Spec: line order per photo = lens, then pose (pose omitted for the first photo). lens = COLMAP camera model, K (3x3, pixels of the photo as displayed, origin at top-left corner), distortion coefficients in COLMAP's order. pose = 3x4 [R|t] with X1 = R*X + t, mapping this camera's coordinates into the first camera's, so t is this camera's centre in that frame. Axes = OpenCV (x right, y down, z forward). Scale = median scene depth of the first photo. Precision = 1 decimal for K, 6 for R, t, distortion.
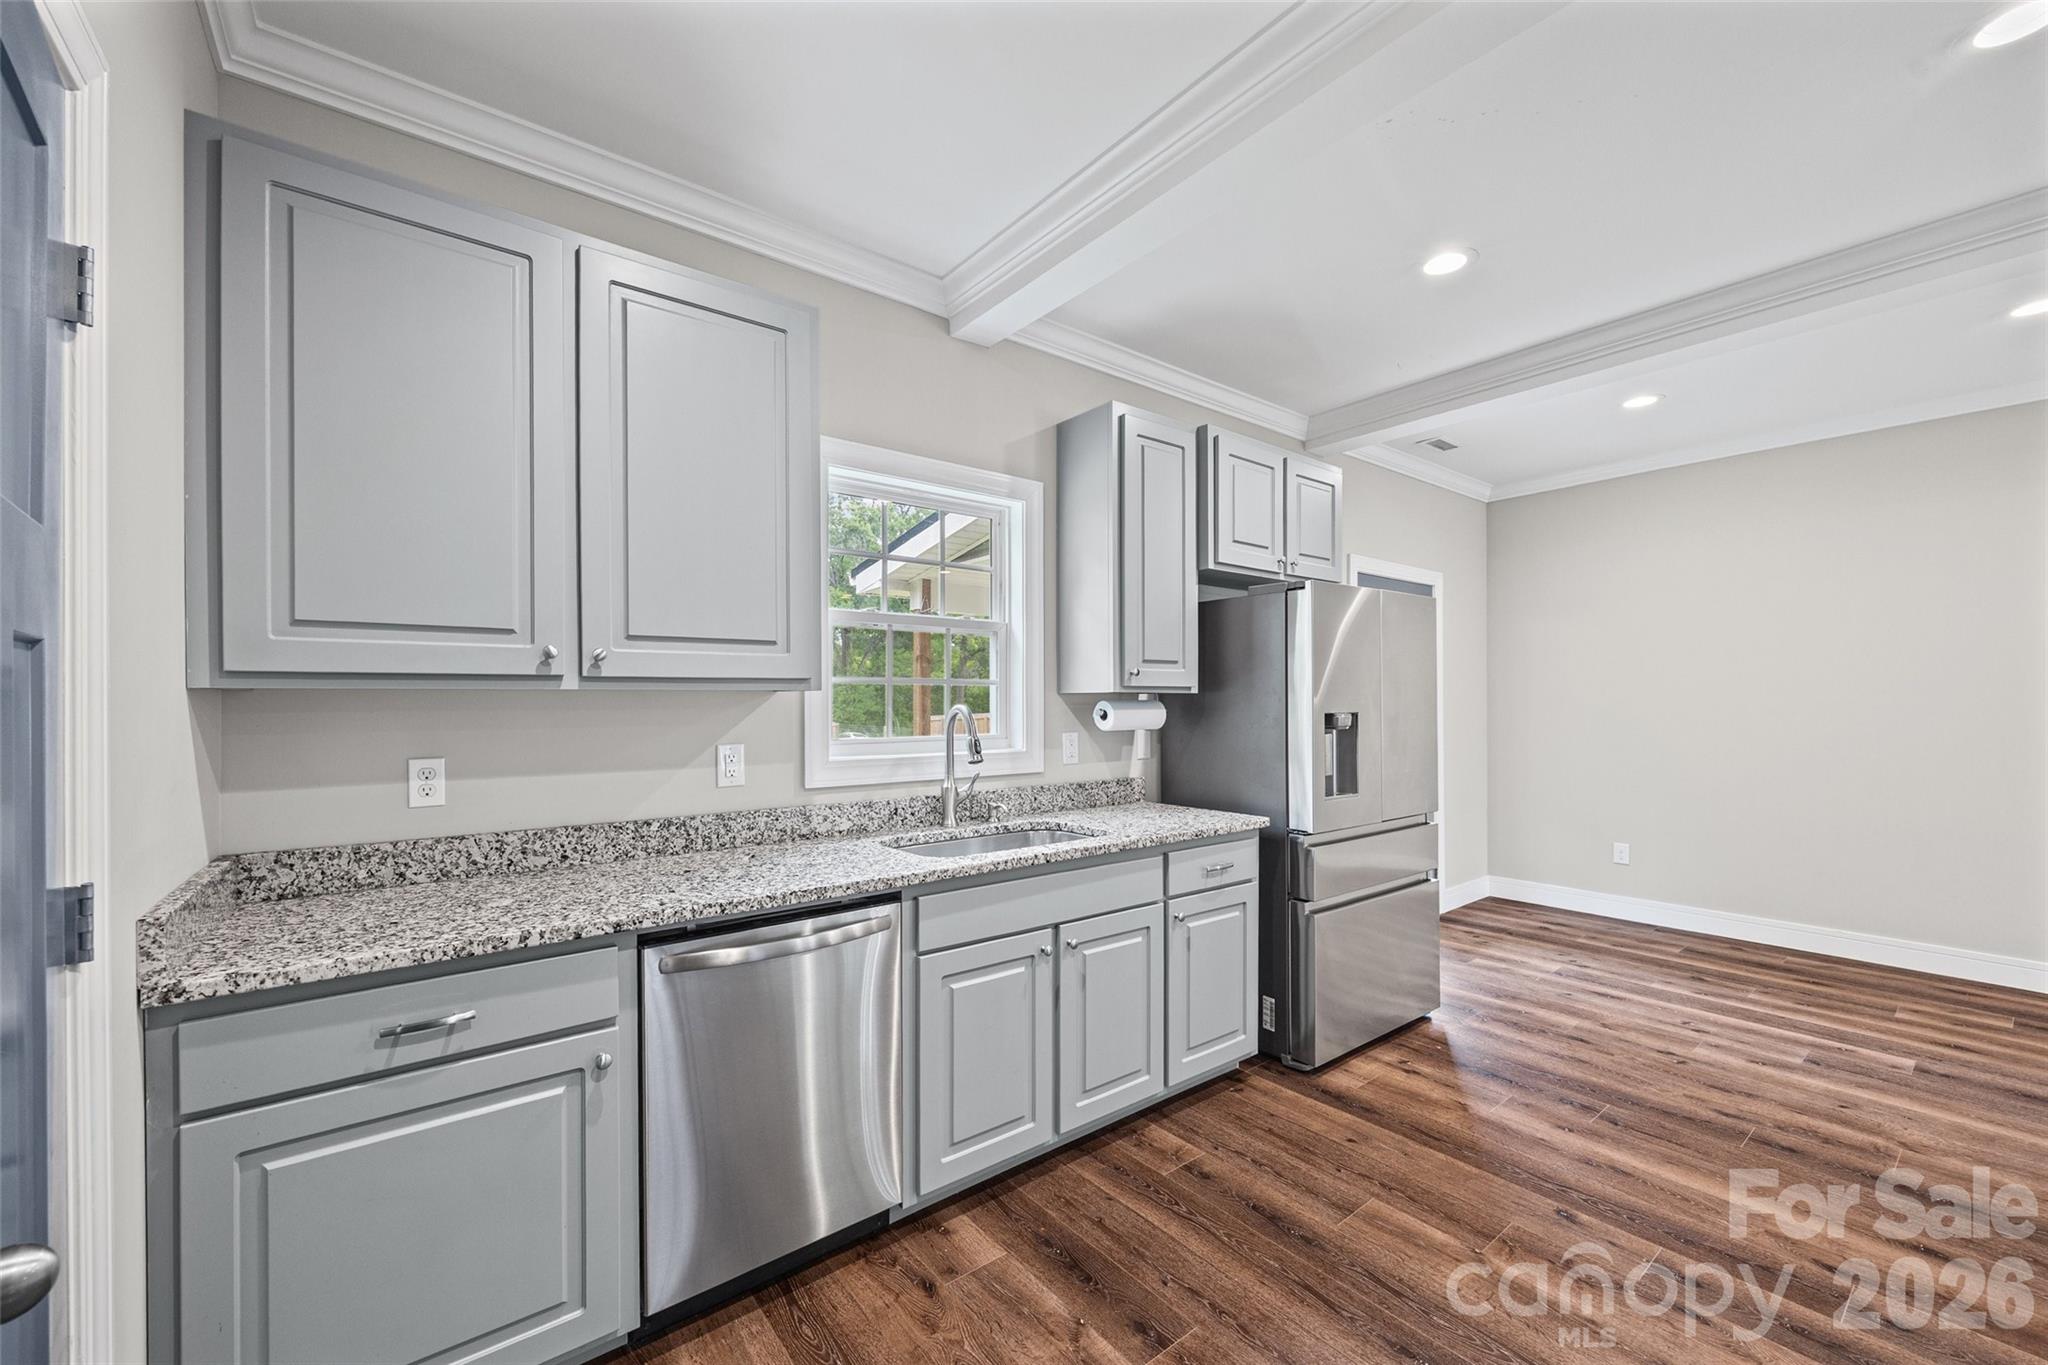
lens RADIAL K [[806.2, 0, 1023.2], [0, 806.2, 694.1], [0, 0, 1]] dist [-0.004113, 0.000252]
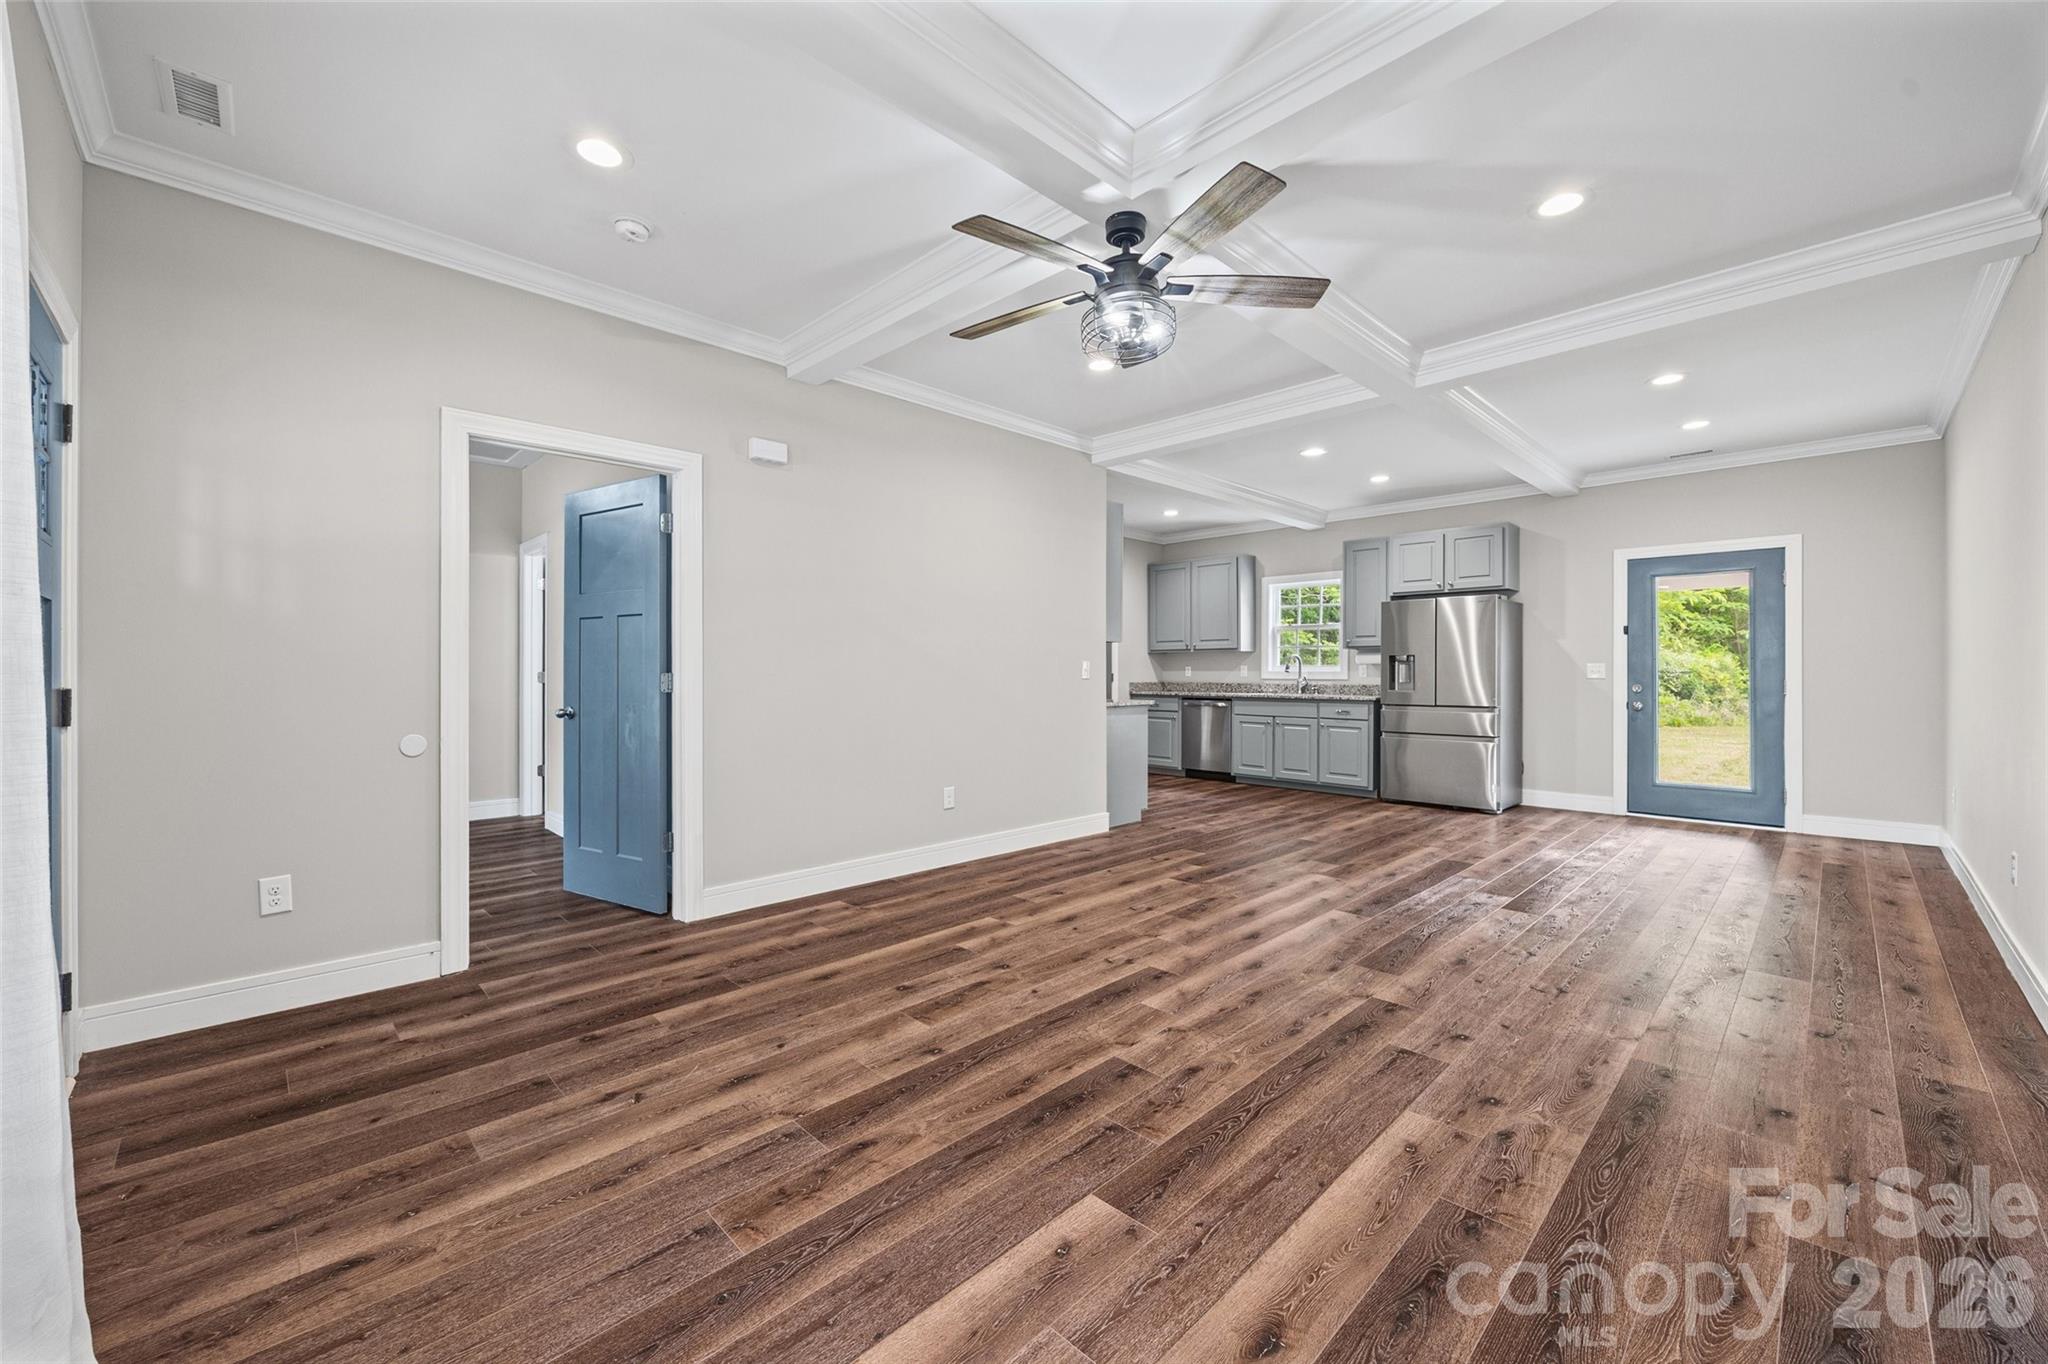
lens RADIAL K [[801.1, 0, 1023.8], [0, 801.1, 669.8], [0, 0, 1]] dist [-0.003139, -0.000308]
pose [[0.117243, 0.003429, -0.993097, 2.853932], [0.010058, 0.999939, 0.004640, 0.048234], [0.993052, -0.010533, 0.117201, -0.409811]]
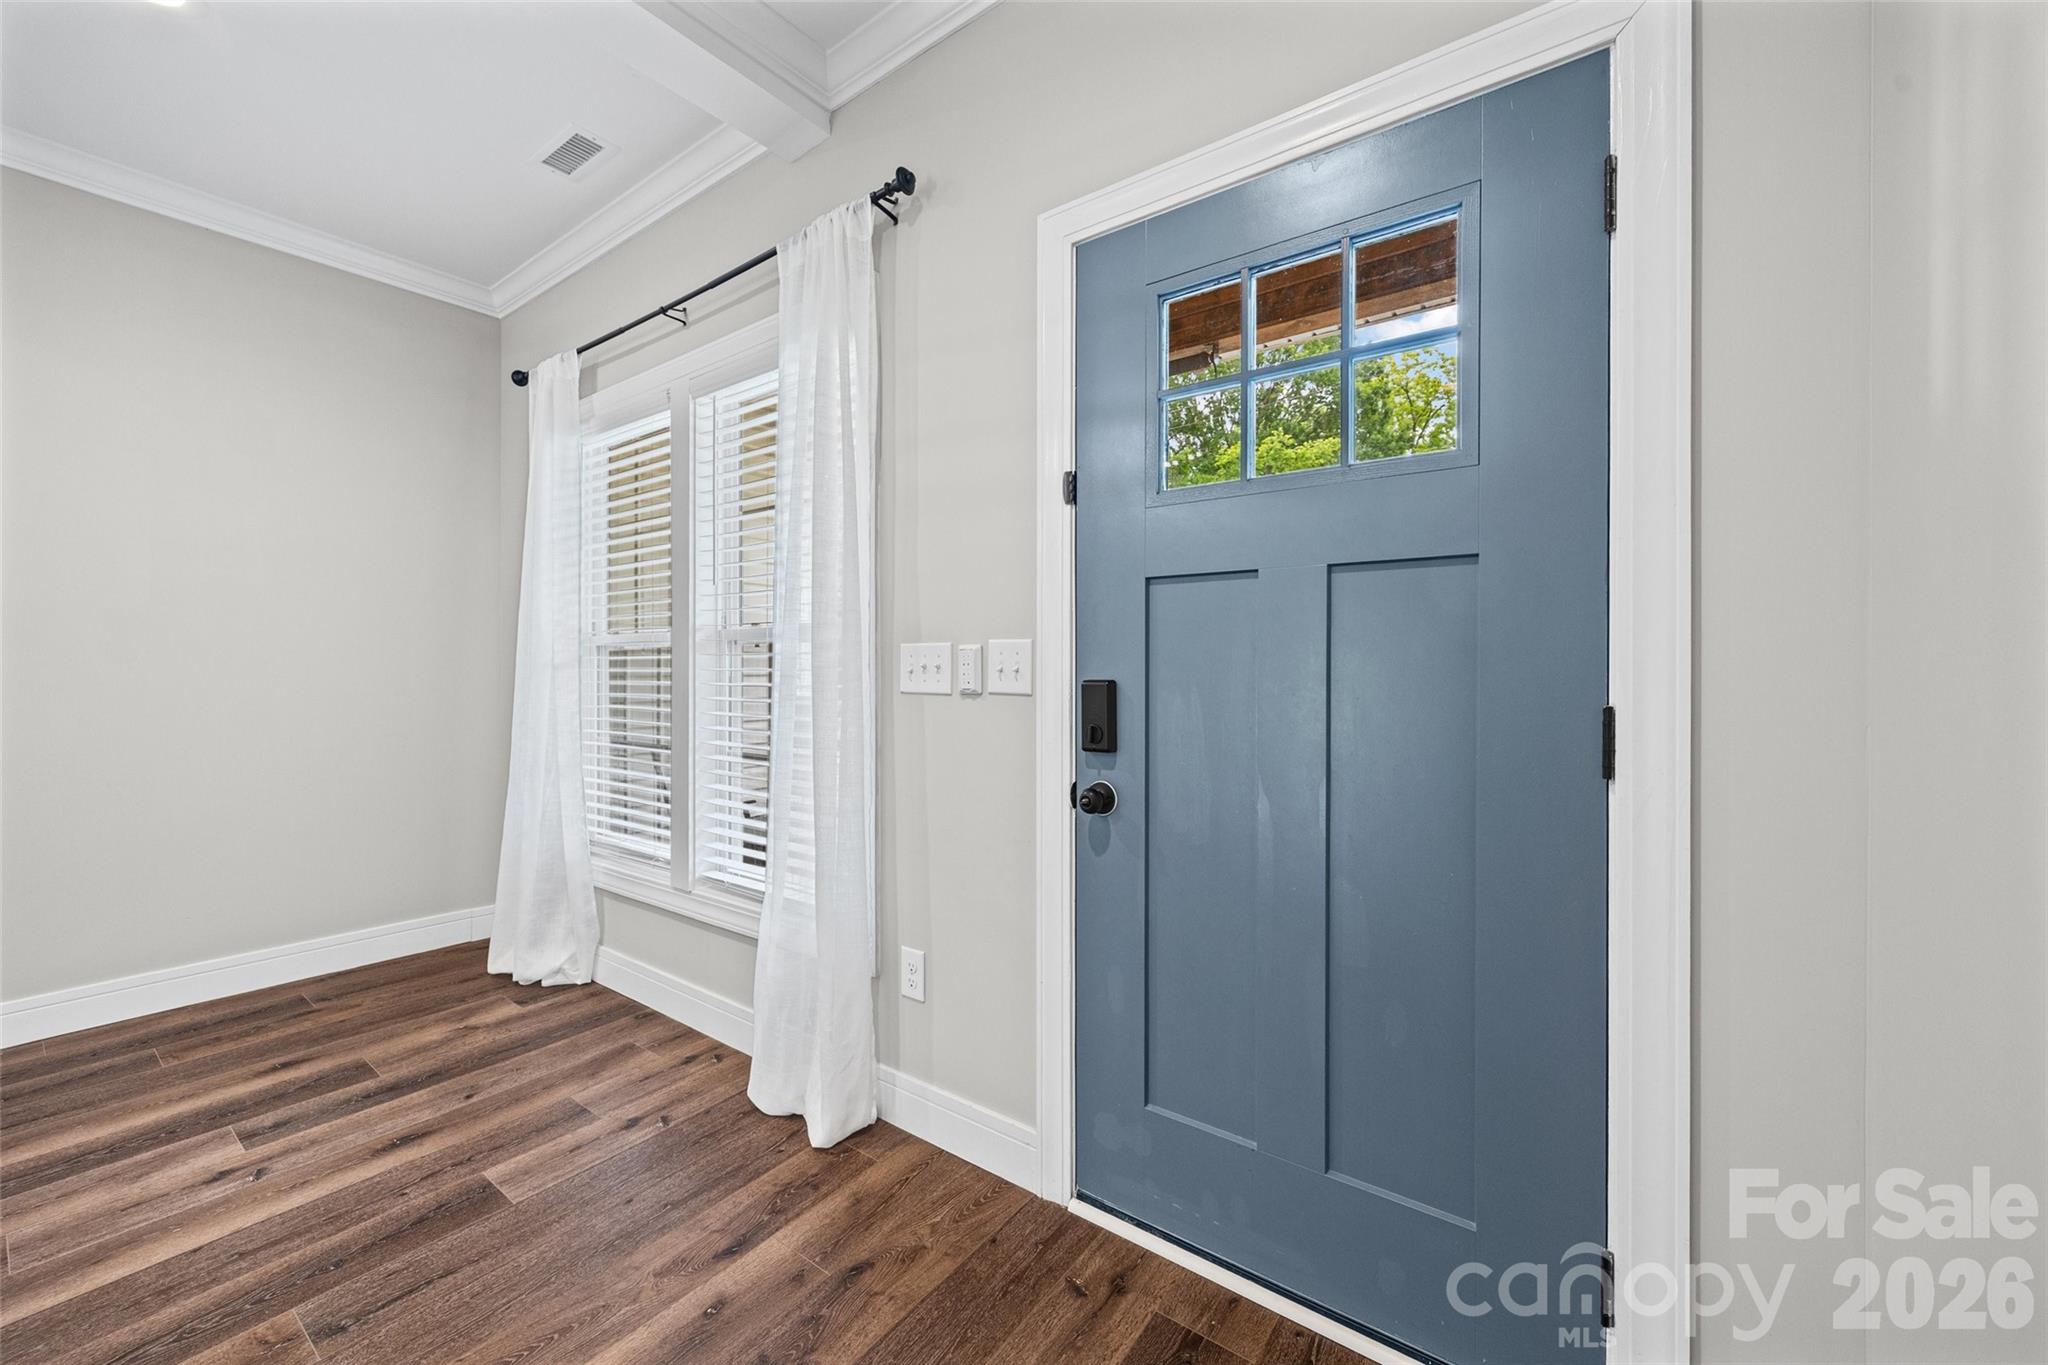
lens RADIAL K [[802.4, 0, 1019.6], [0, 802.4, 676.5], [0, 0, 1]] dist [0.001169, -0.000024]
pose [[-0.261614, -0.003925, 0.965165, 1.603904], [-0.007050, 0.999973, 0.002155, 0.048871], [-0.965147, -0.006241, -0.261635, -0.875611]]
